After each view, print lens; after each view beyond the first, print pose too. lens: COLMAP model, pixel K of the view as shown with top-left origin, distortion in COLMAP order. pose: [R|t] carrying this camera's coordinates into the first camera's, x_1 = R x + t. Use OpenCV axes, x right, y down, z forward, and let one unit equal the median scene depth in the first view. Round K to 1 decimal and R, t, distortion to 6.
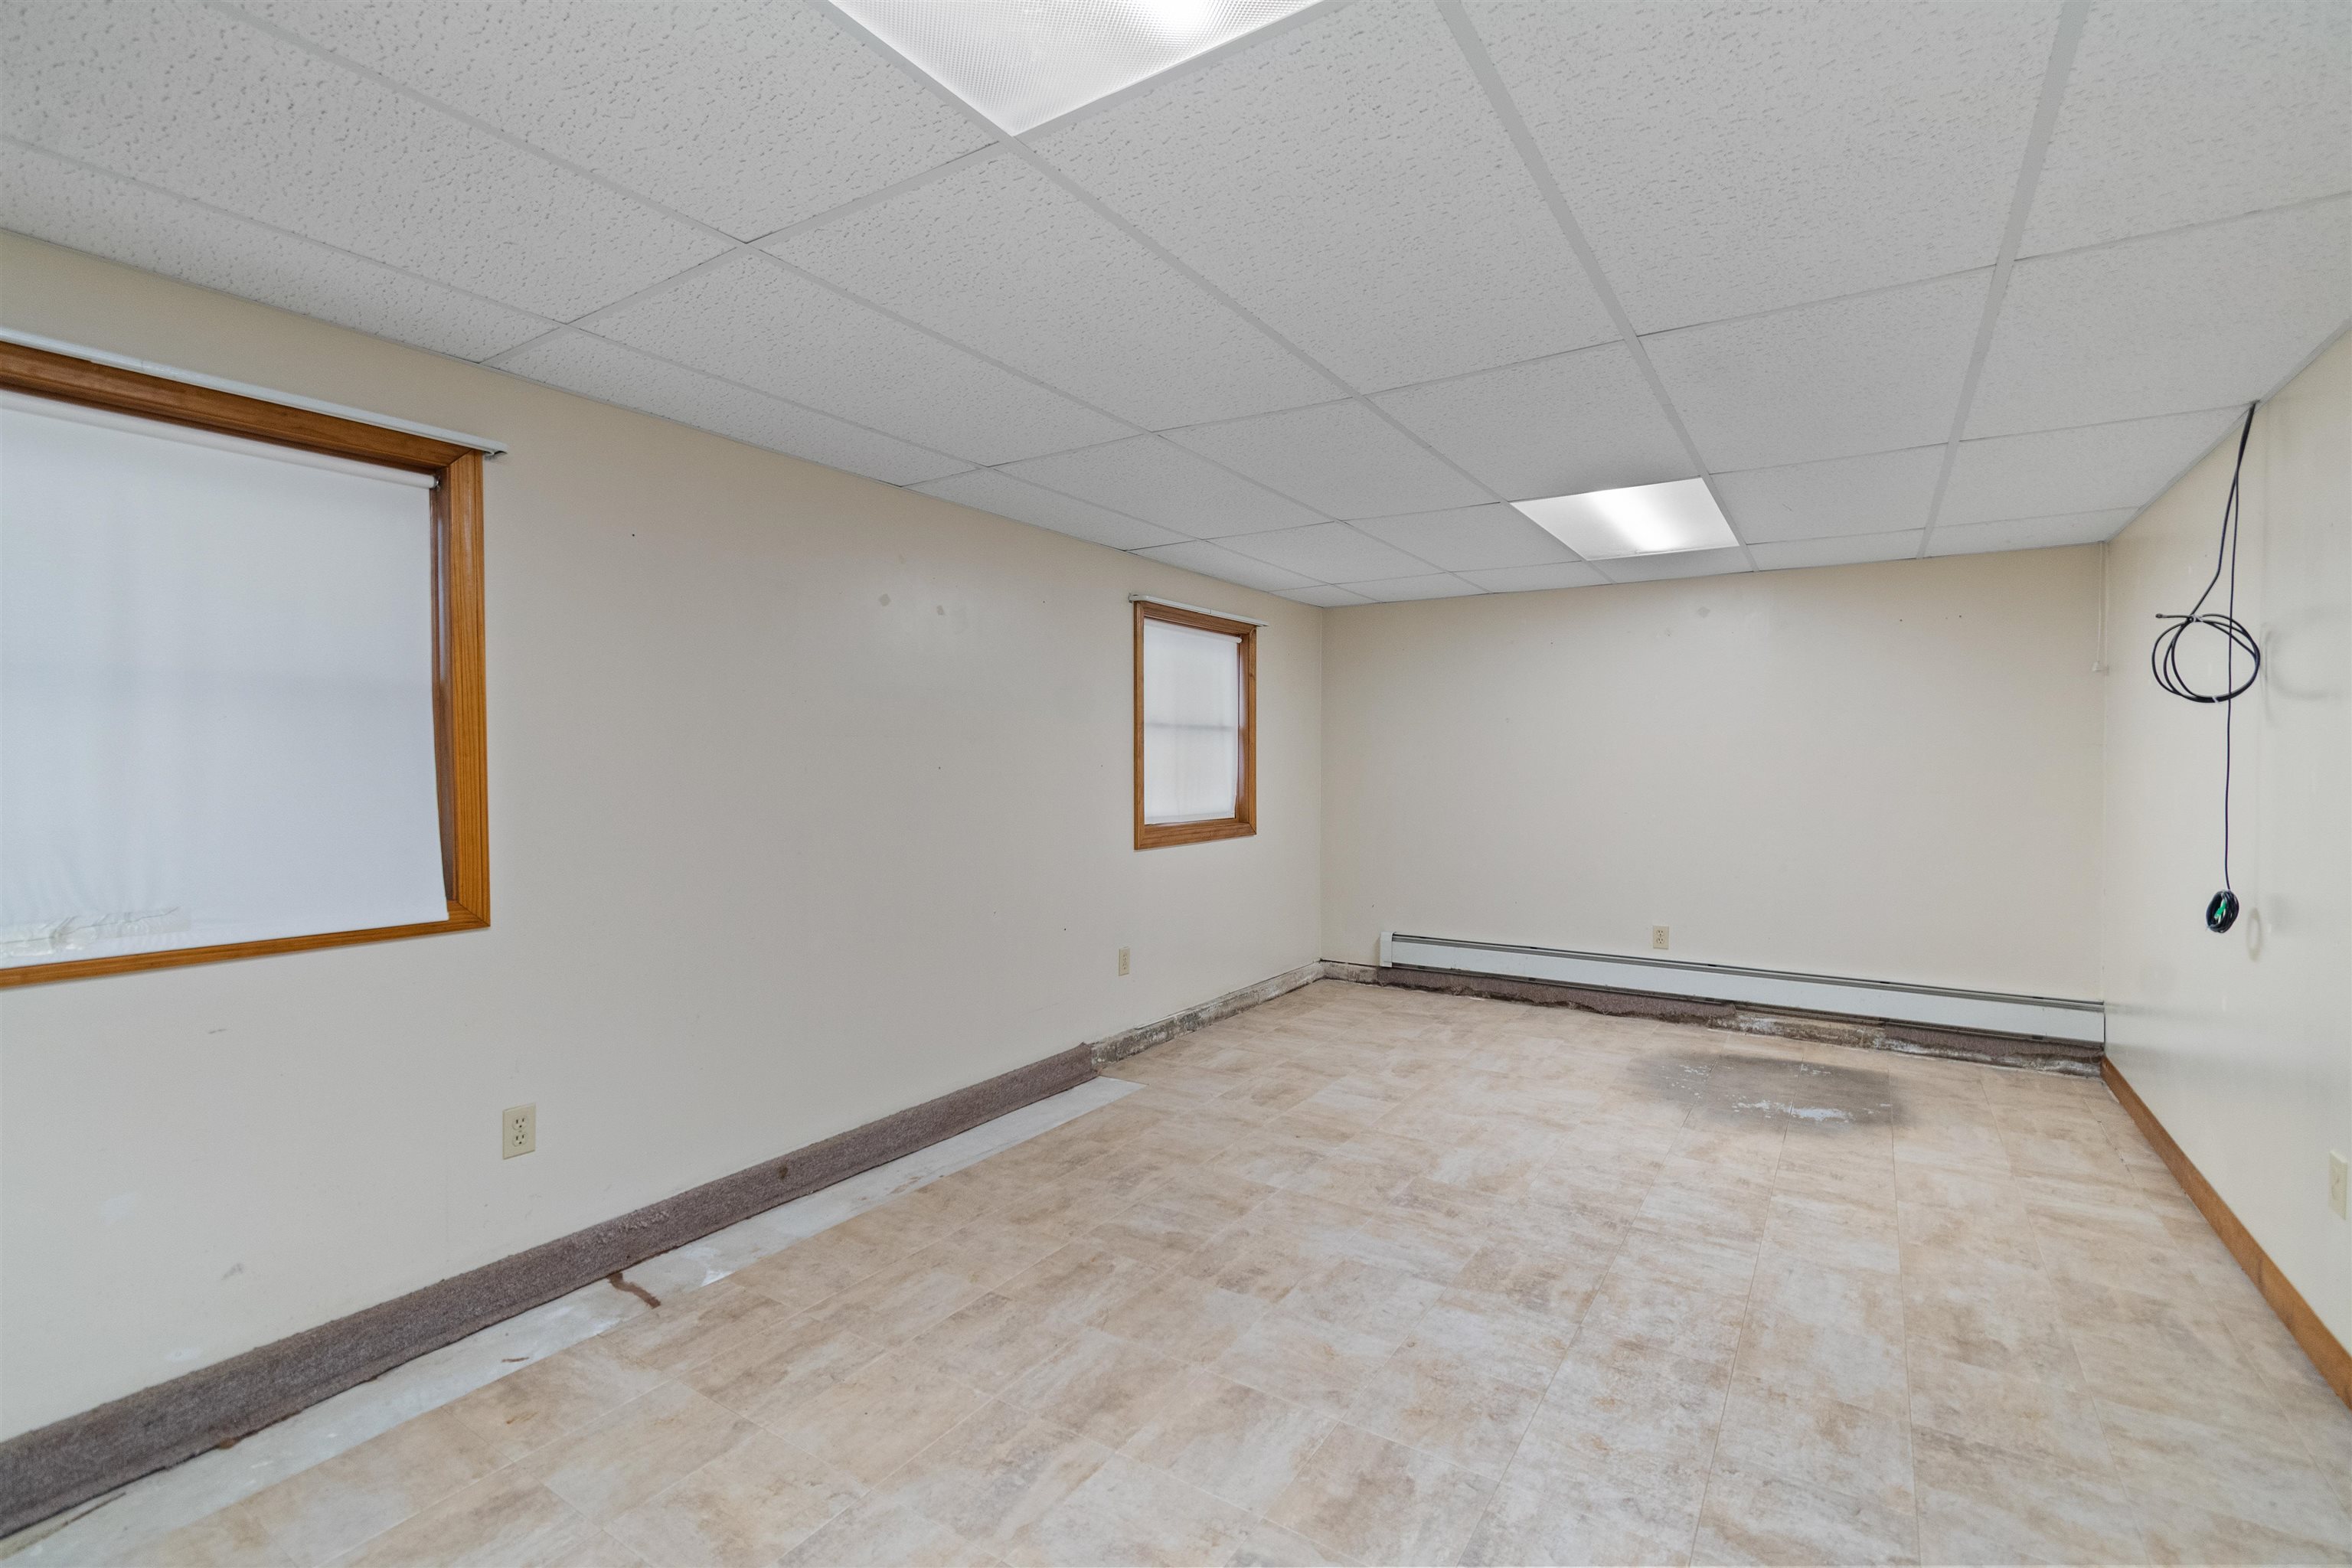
lens RADIAL K [[1034.4, 0, 1184.5], [0, 1034.4, 792.5], [0, 0, 1]] dist [-0.000098, -0.000811]
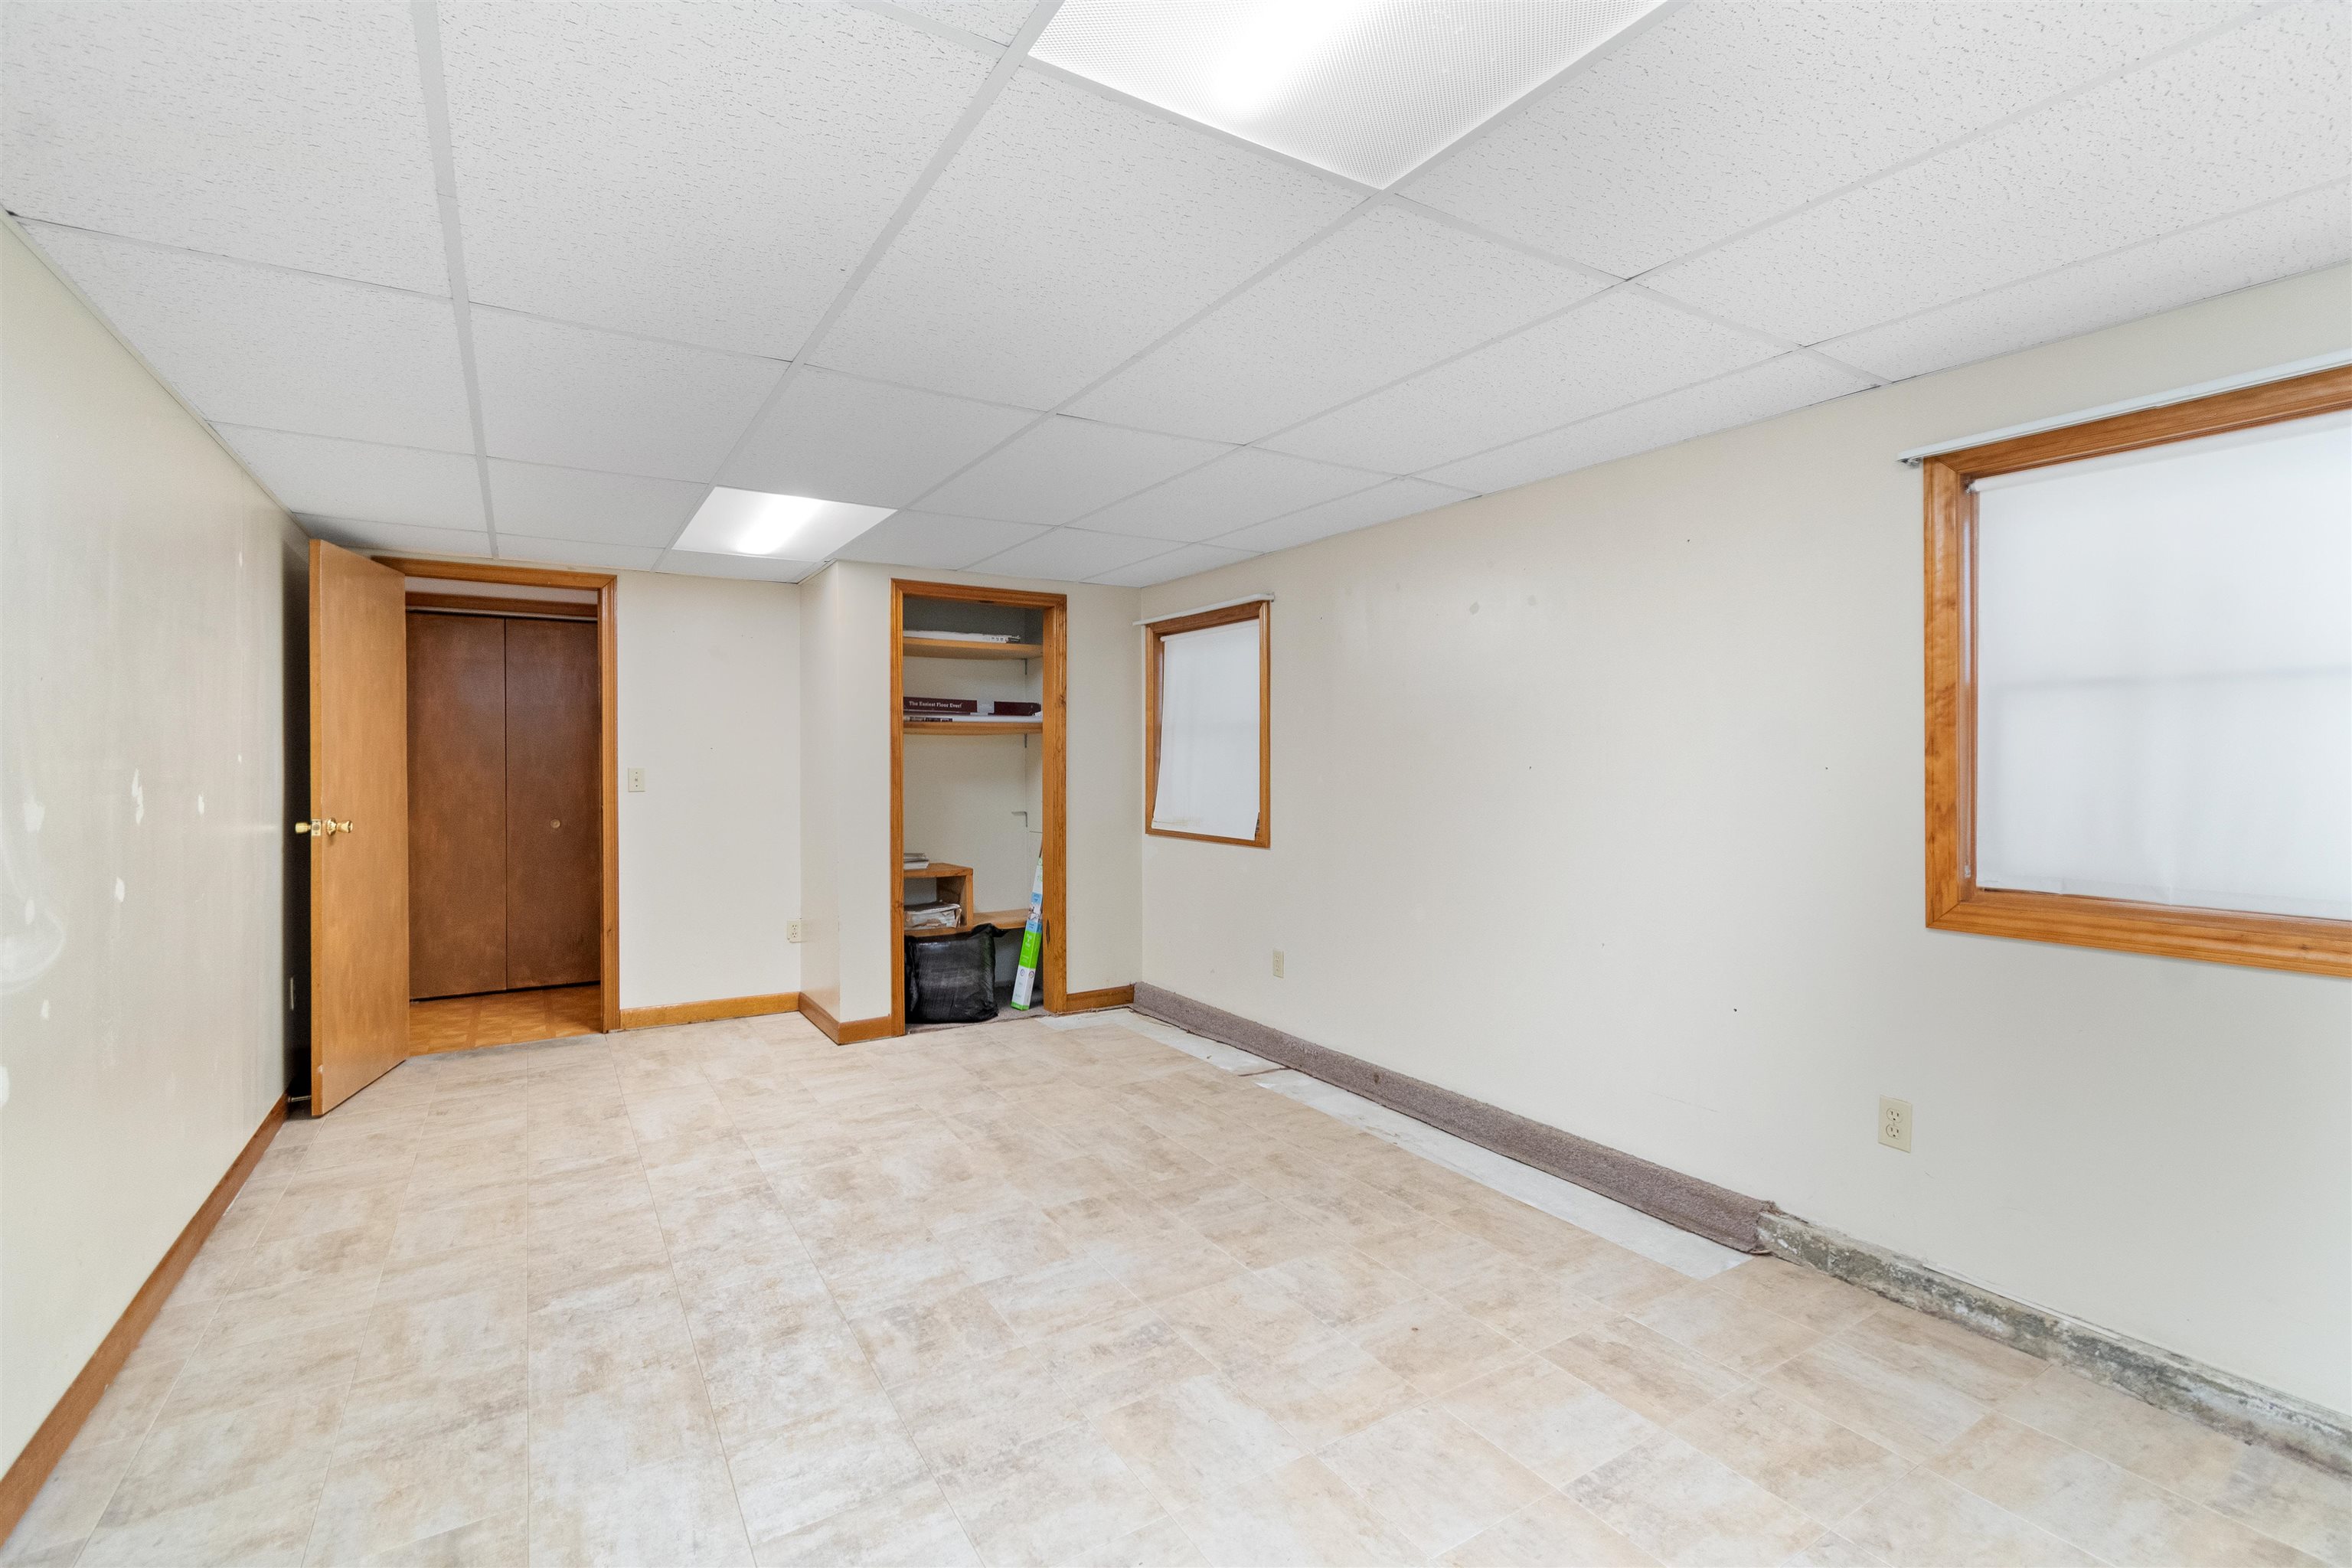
lens RADIAL K [[1034.4, 0, 1184.5], [0, 1034.4, 792.5], [0, 0, 1]] dist [-0.000098, -0.000811]
pose [[-0.409764, 0.028759, -0.911738, 1.068937], [-0.028649, 0.998604, 0.044375, -0.049489], [0.911742, 0.044304, -0.408368, 1.568184]]
